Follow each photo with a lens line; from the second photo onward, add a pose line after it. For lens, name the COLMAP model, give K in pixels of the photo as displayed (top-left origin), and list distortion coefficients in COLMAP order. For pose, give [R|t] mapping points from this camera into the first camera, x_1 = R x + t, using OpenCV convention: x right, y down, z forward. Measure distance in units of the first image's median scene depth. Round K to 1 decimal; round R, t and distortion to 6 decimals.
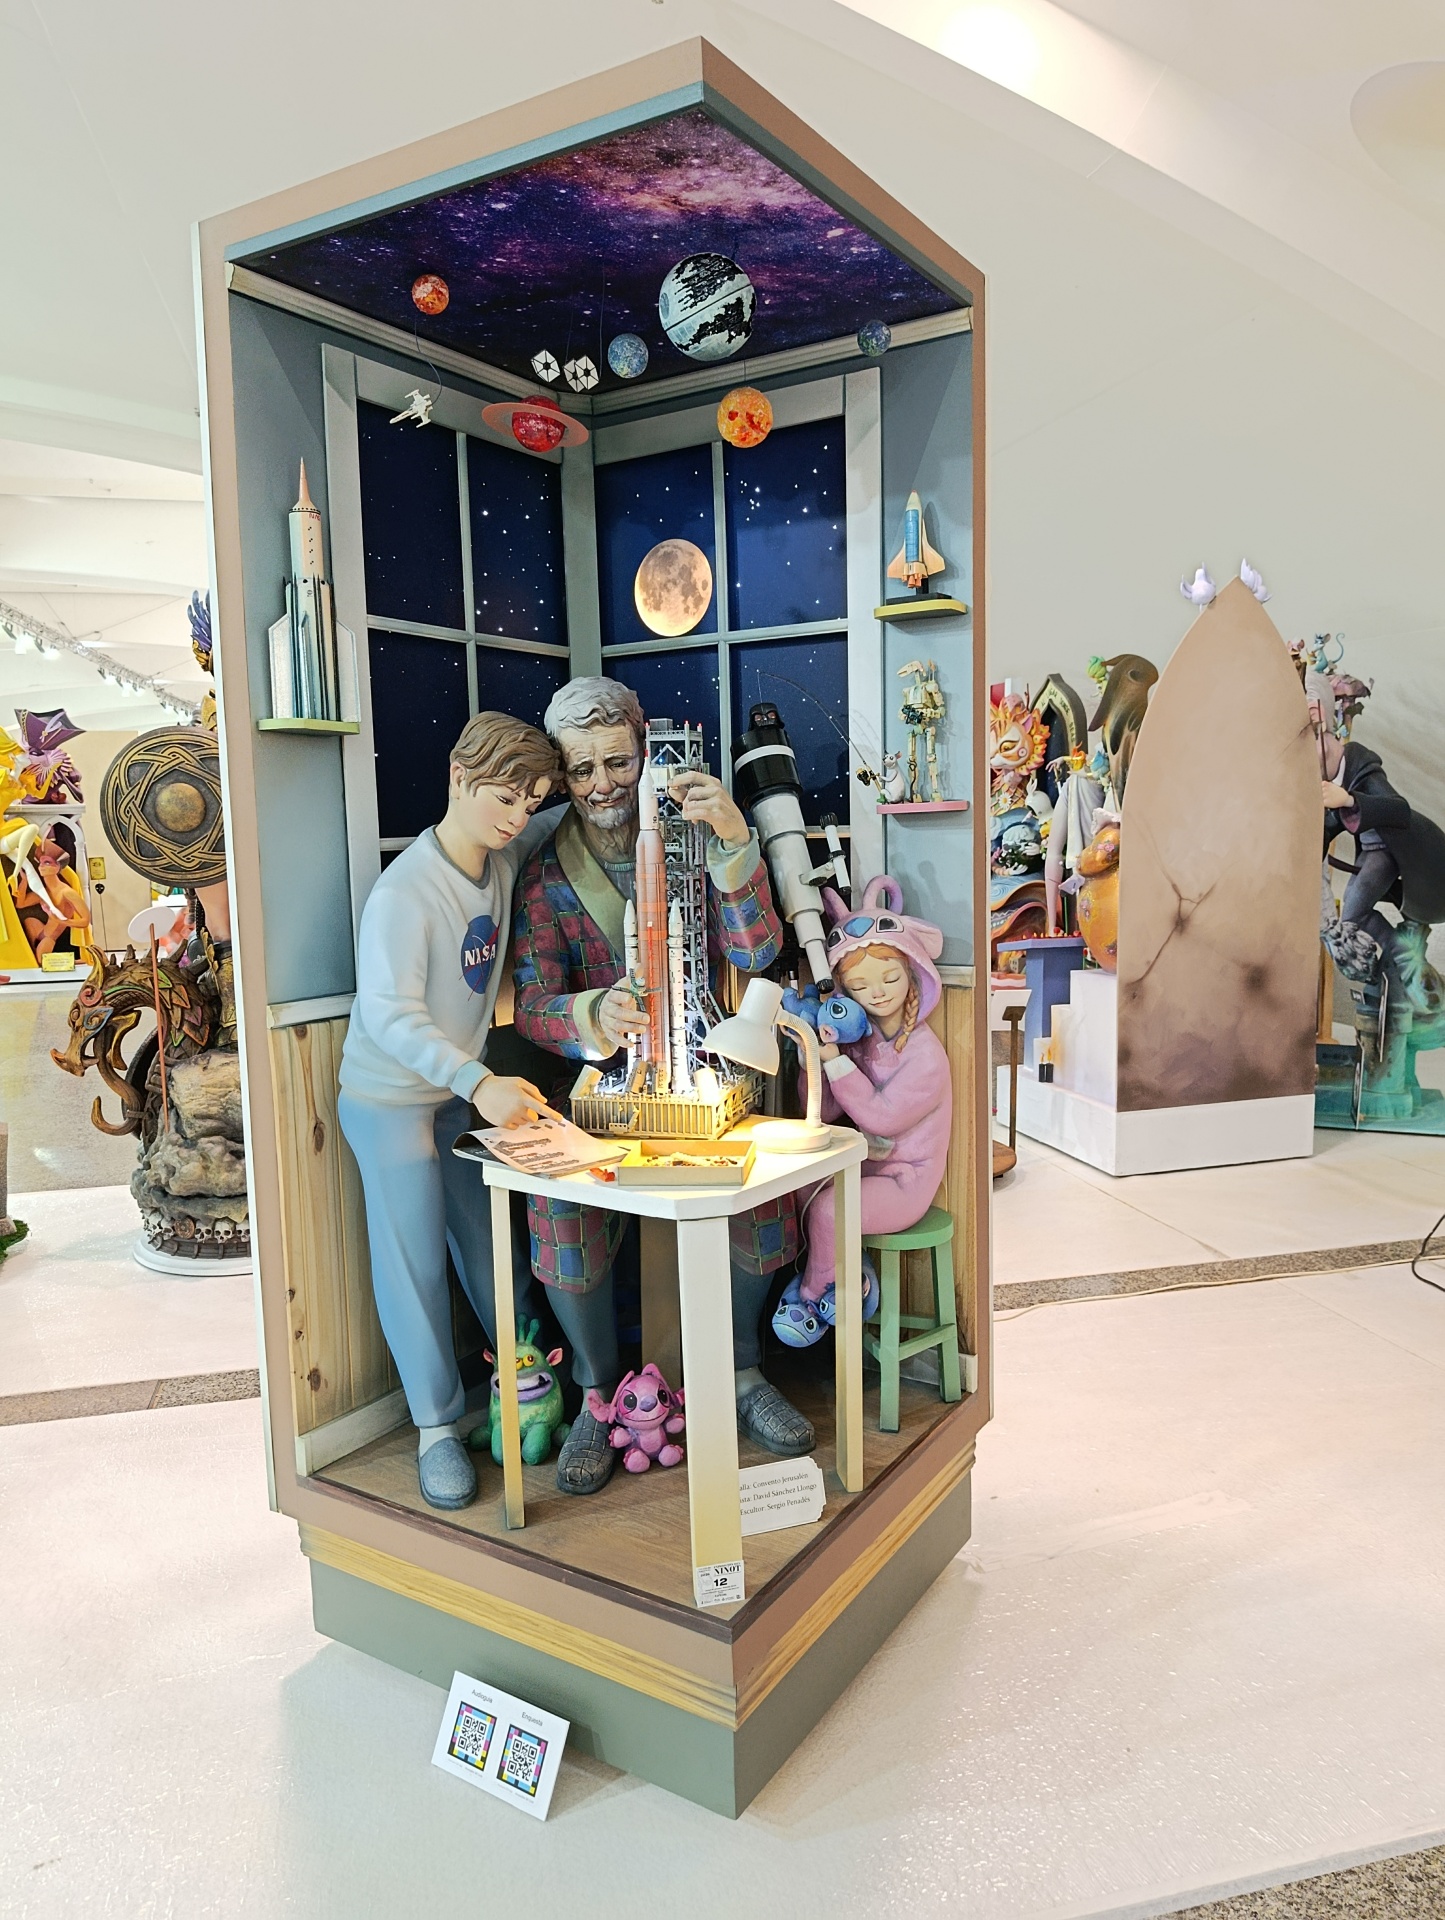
lens RADIAL K [[1295.9, 0, 722.5], [0, 1295.9, 960.0], [0, 0, 1]] dist [0.006565, 0.001573]
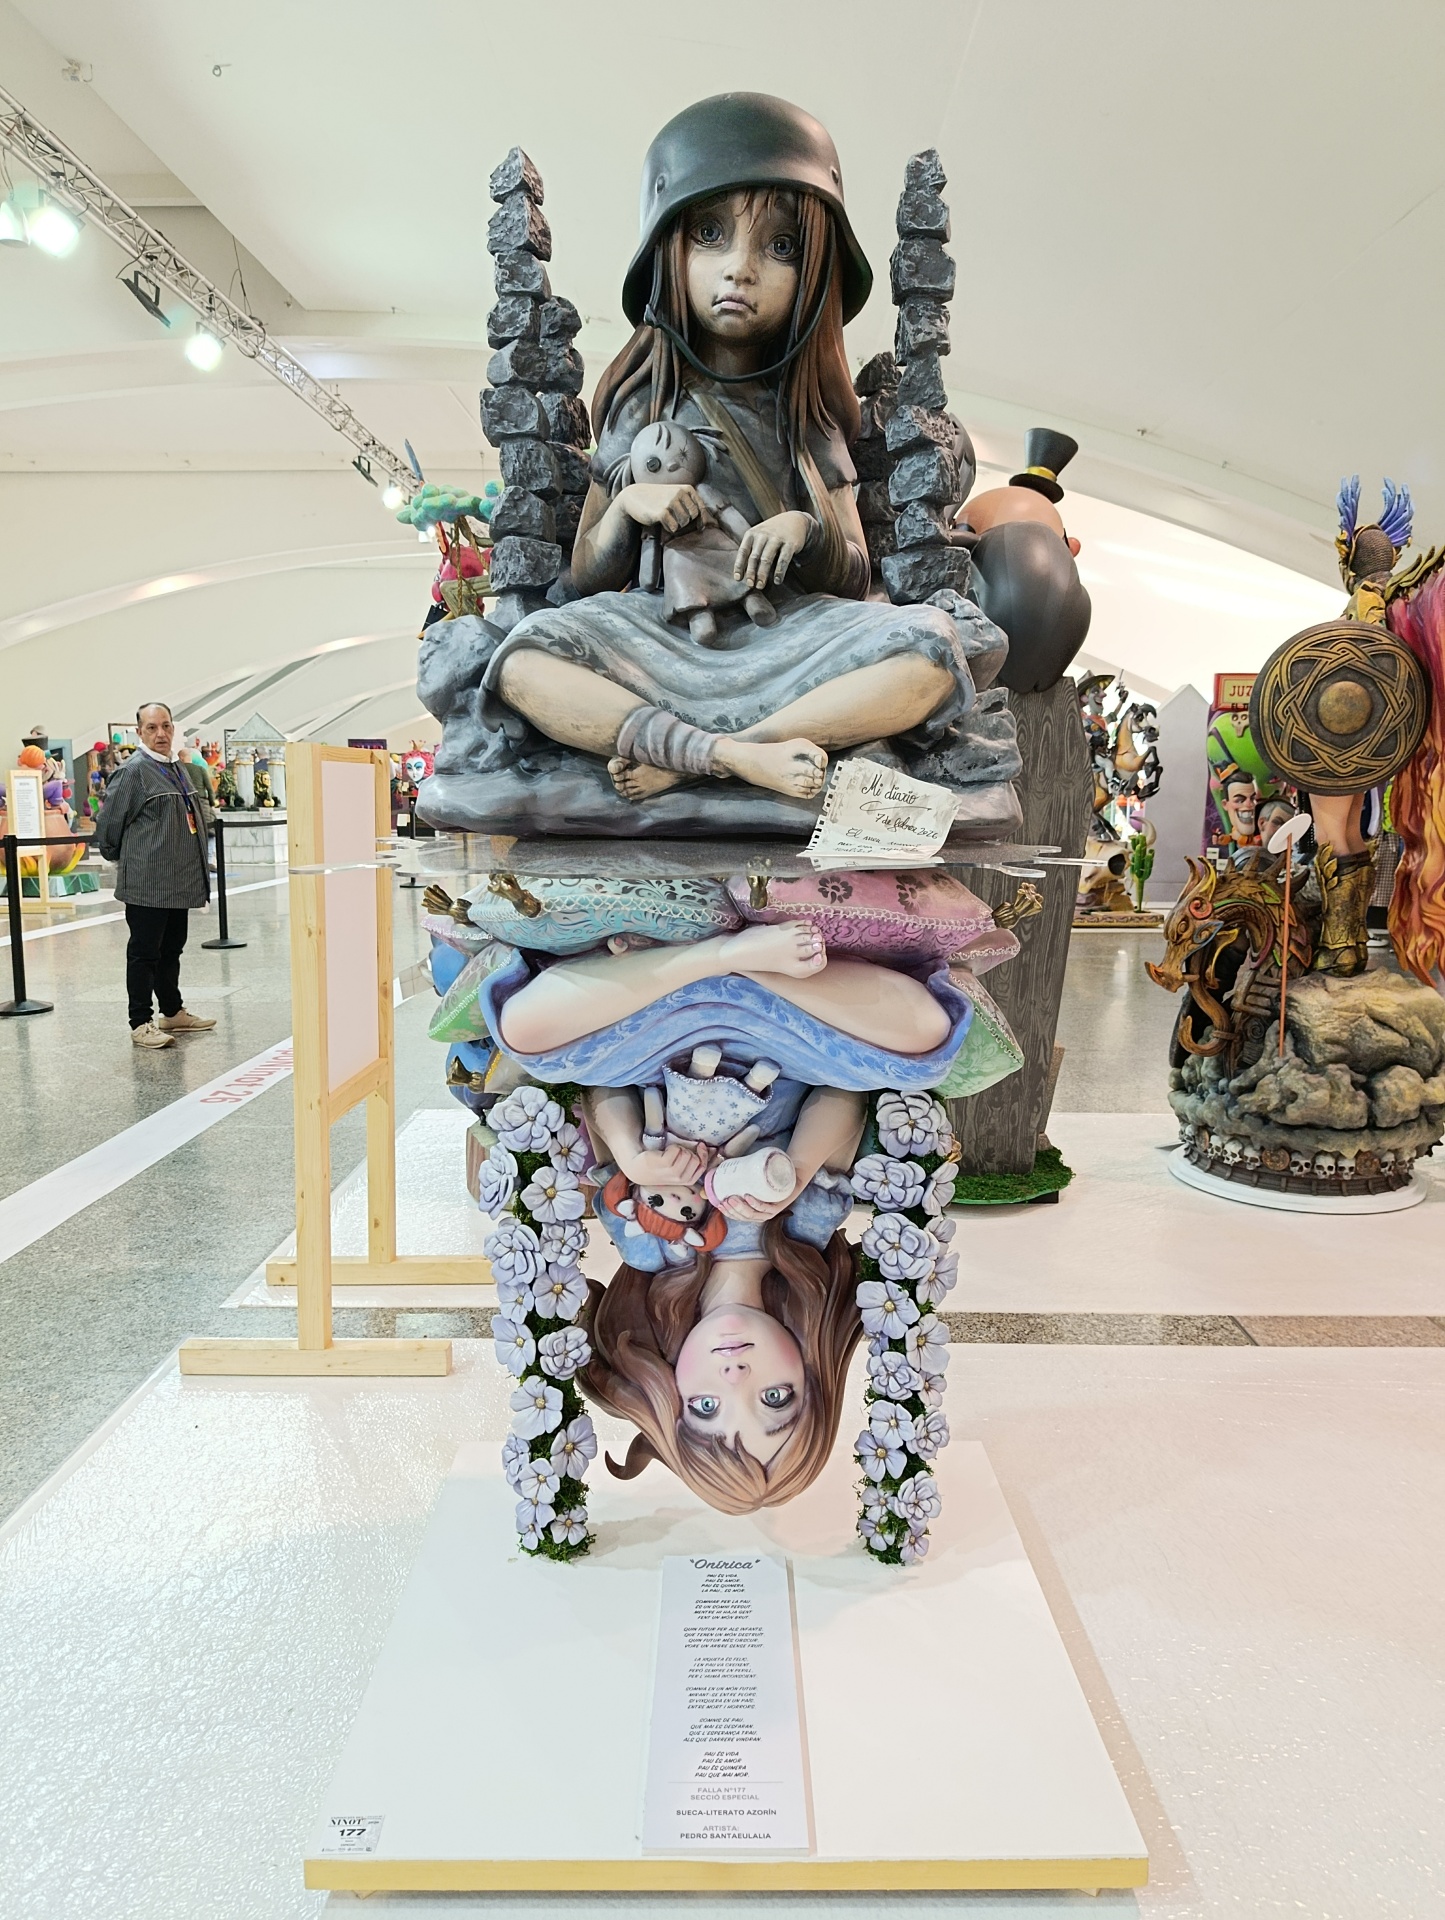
lens RADIAL K [[1295.9, 0, 722.5], [0, 1295.9, 960.0], [0, 0, 1]] dist [0.006565, 0.001573]
pose [[0.968577, 0.052560, -0.243095, -0.600699], [-0.049114, 0.998589, 0.020218, 0.064652], [0.243815, -0.007643, 0.969792, -0.012278]]
